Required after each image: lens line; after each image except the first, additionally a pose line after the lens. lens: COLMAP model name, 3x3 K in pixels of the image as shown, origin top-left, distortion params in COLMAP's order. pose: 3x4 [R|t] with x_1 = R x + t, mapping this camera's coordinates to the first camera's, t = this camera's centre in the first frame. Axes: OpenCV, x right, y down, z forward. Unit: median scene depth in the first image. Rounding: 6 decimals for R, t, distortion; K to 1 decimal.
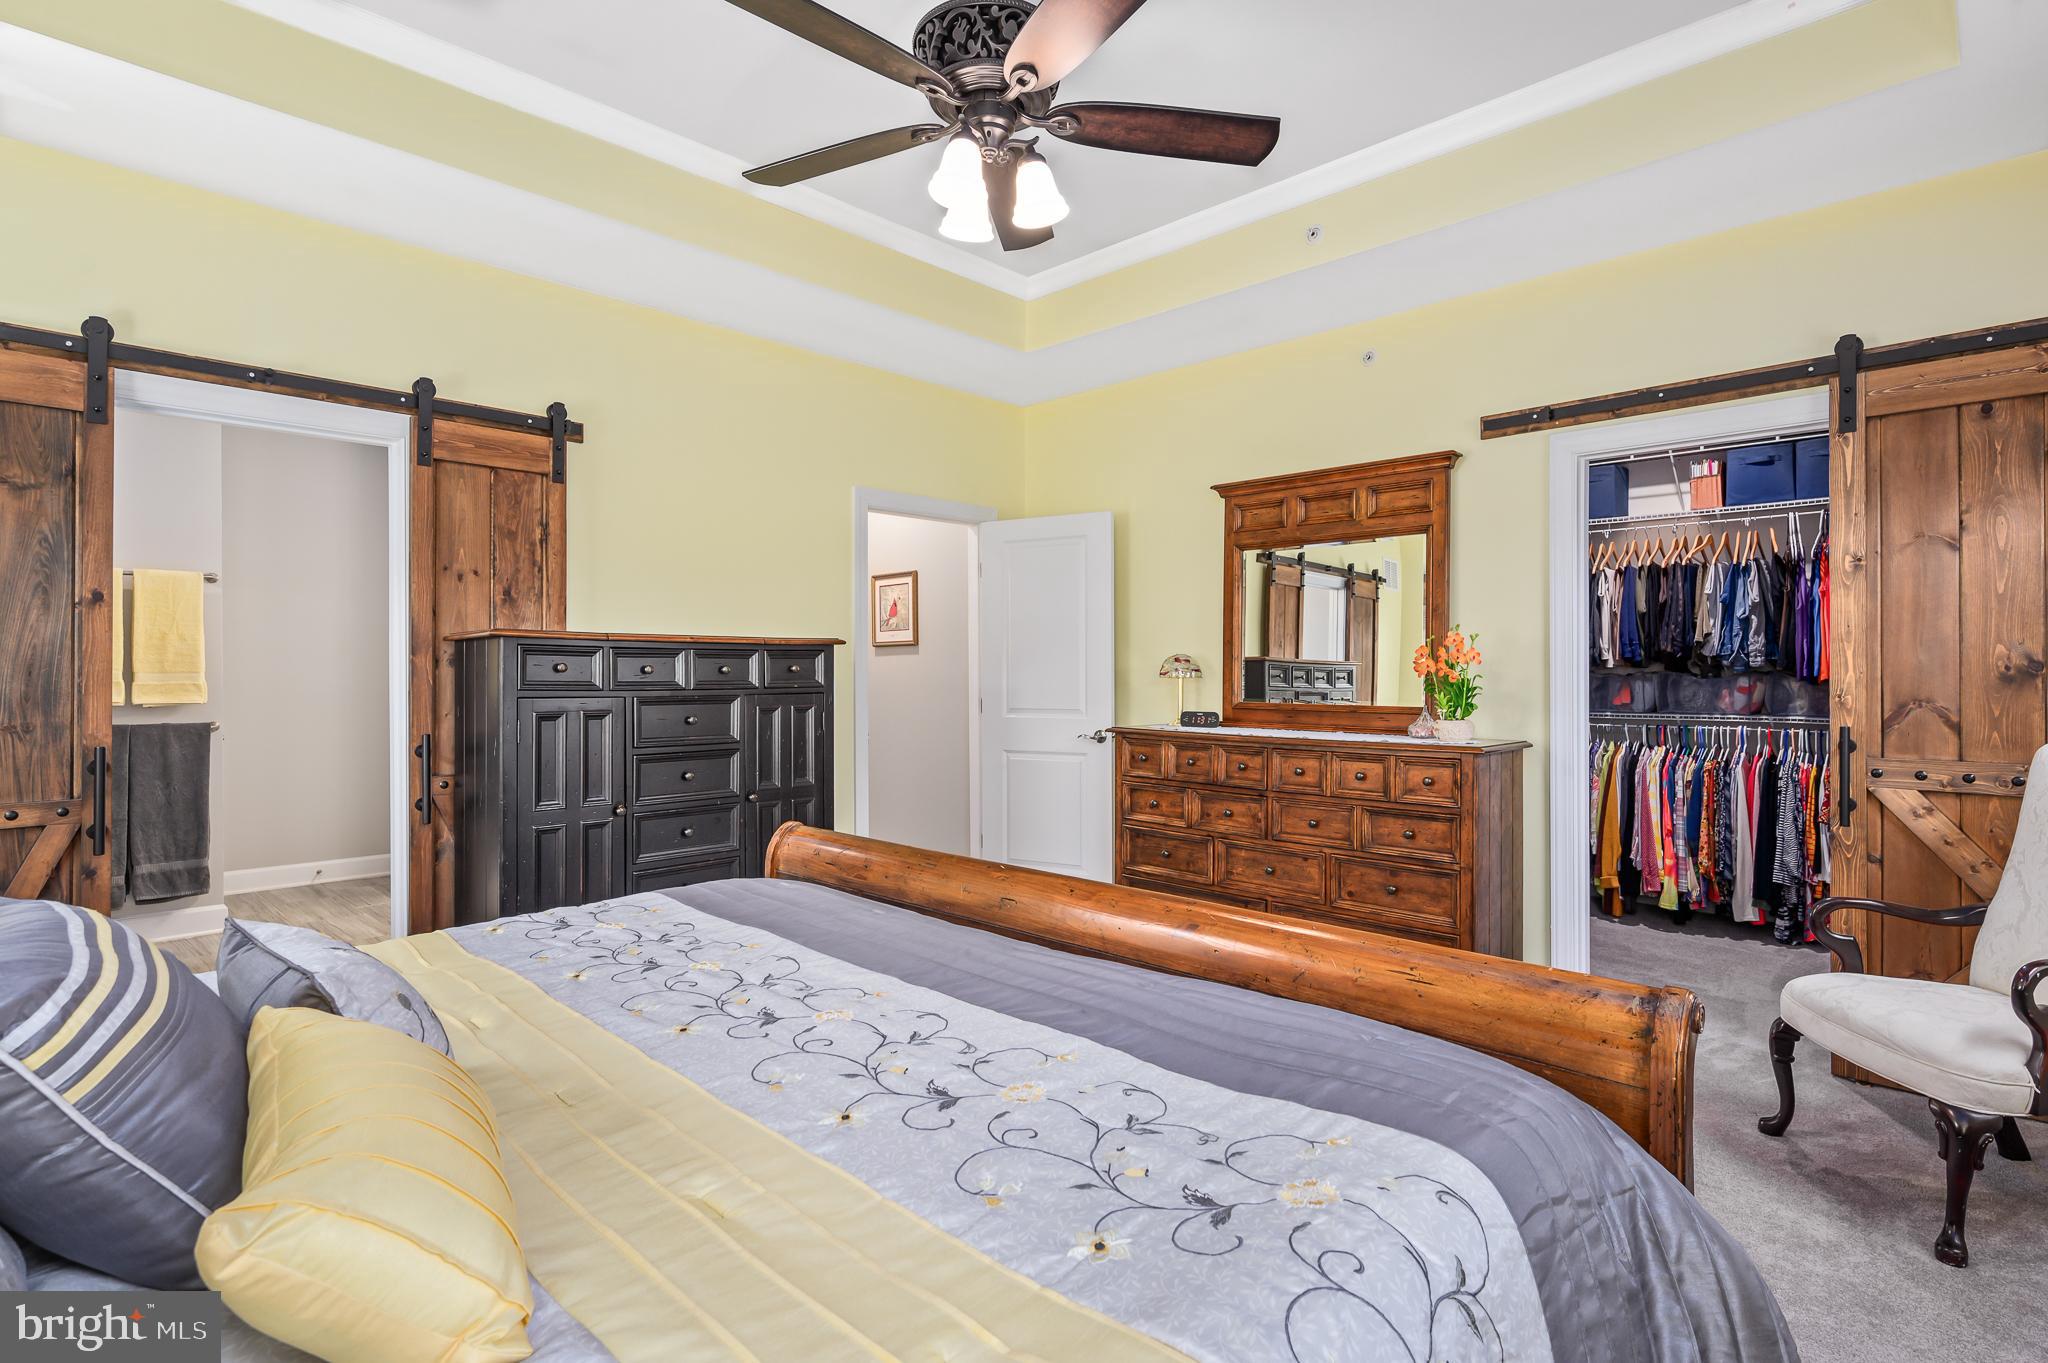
lens RADIAL K [[1044.7, 0, 1033.5], [0, 1044.7, 663.0], [0, 0, 1]] dist [-0.004864, -0.000705]
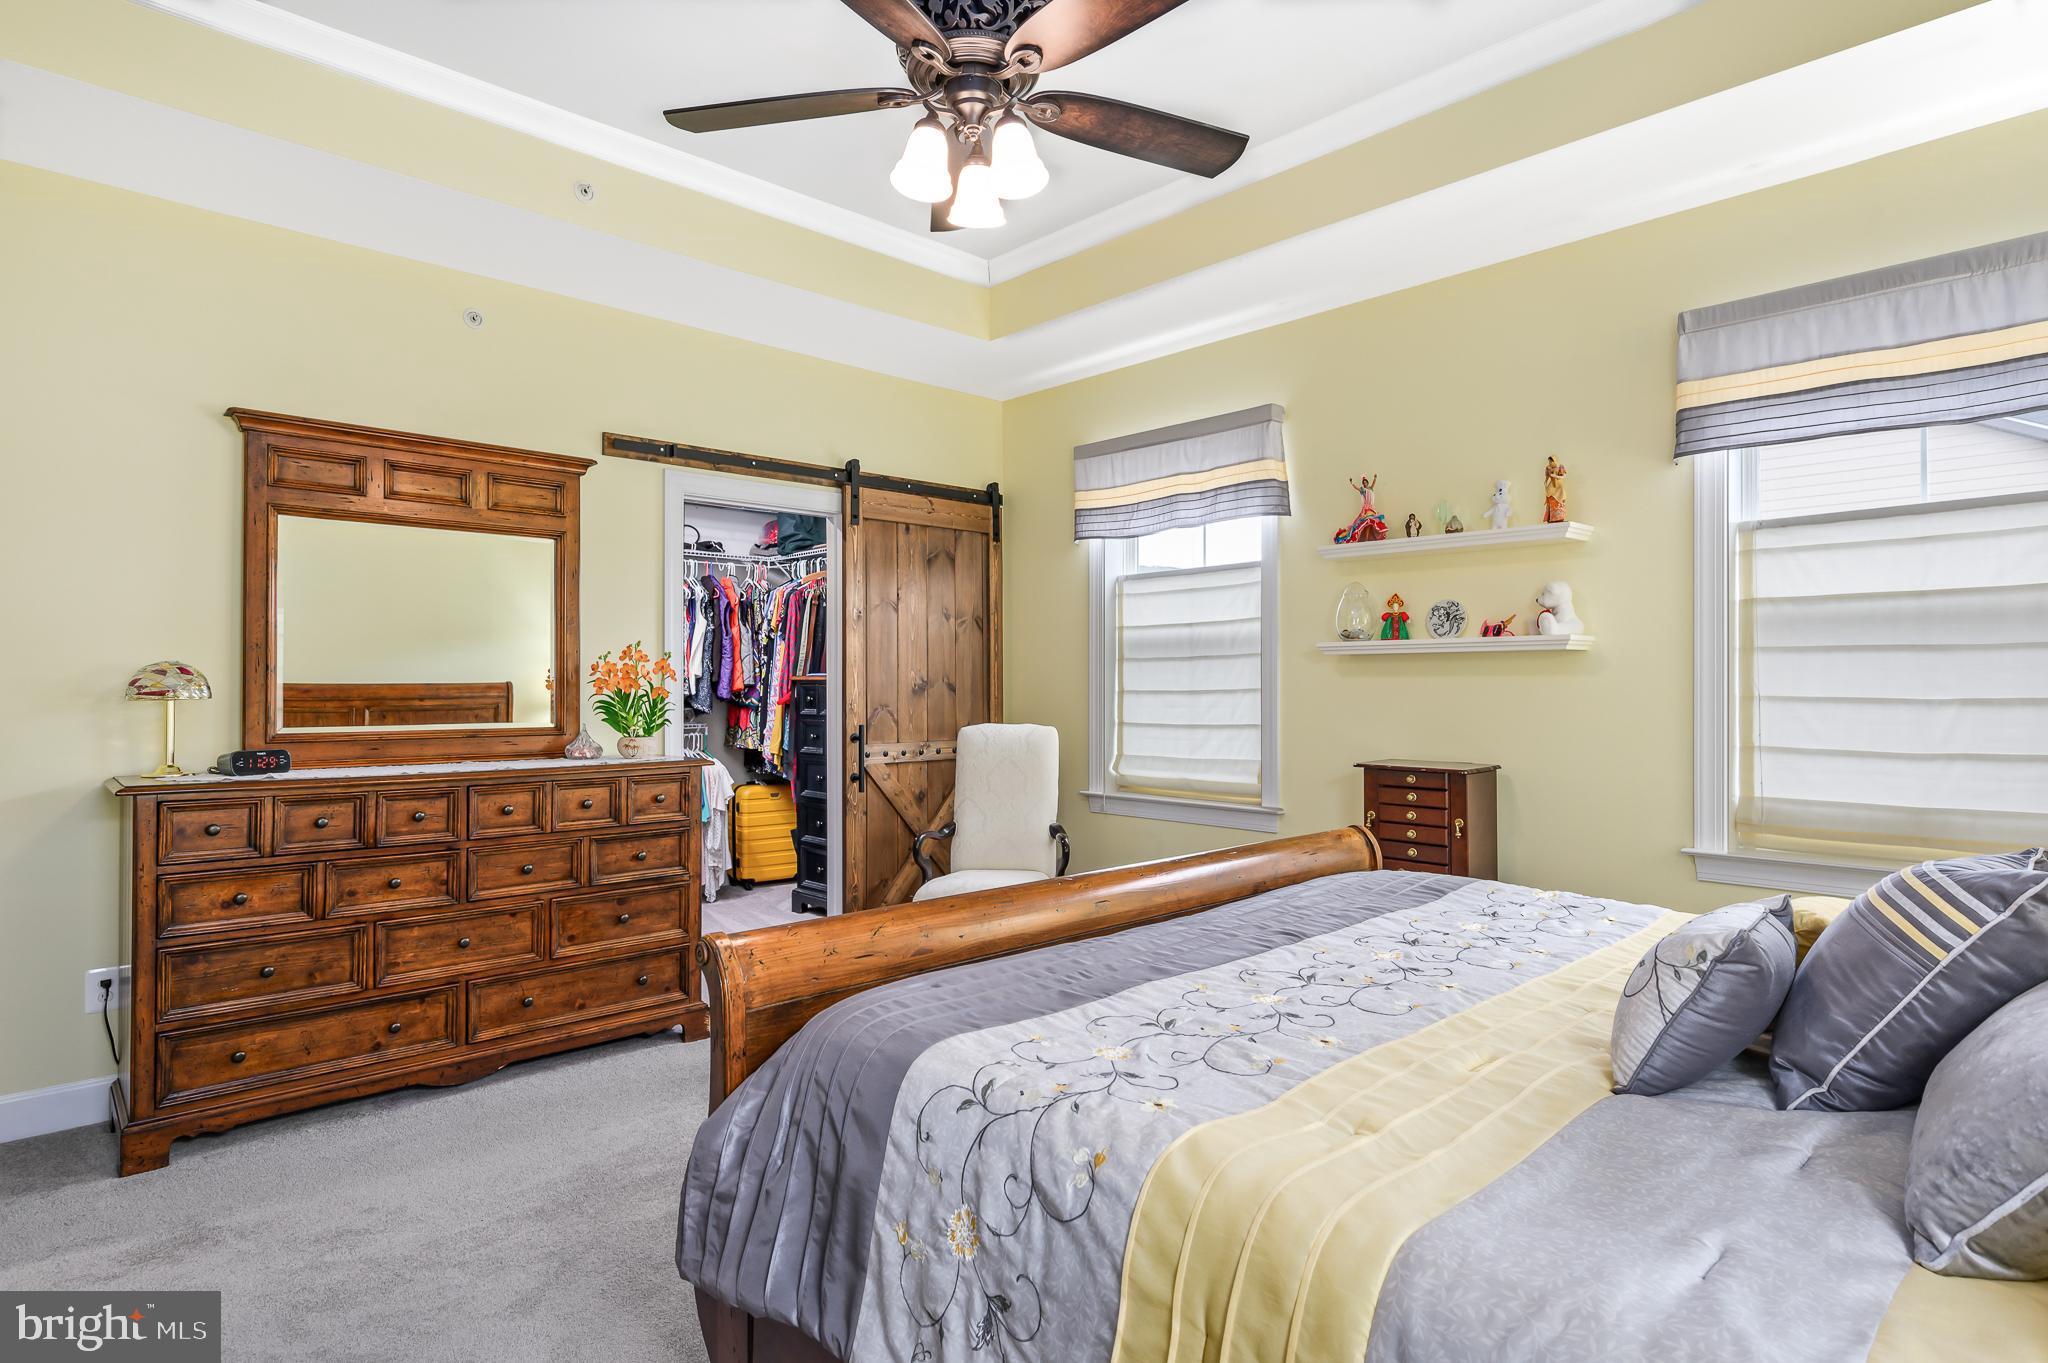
lens RADIAL K [[1080.0, 0, 1036.9], [0, 1080.0, 675.2], [0, 0, 1]] dist [-0.000620, -0.000310]
pose [[0.023696, 0.008271, 0.999685, -0.621586], [-0.008503, 0.999931, -0.008071, 0.000828], [-0.999683, -0.008309, 0.023765, 0.593689]]
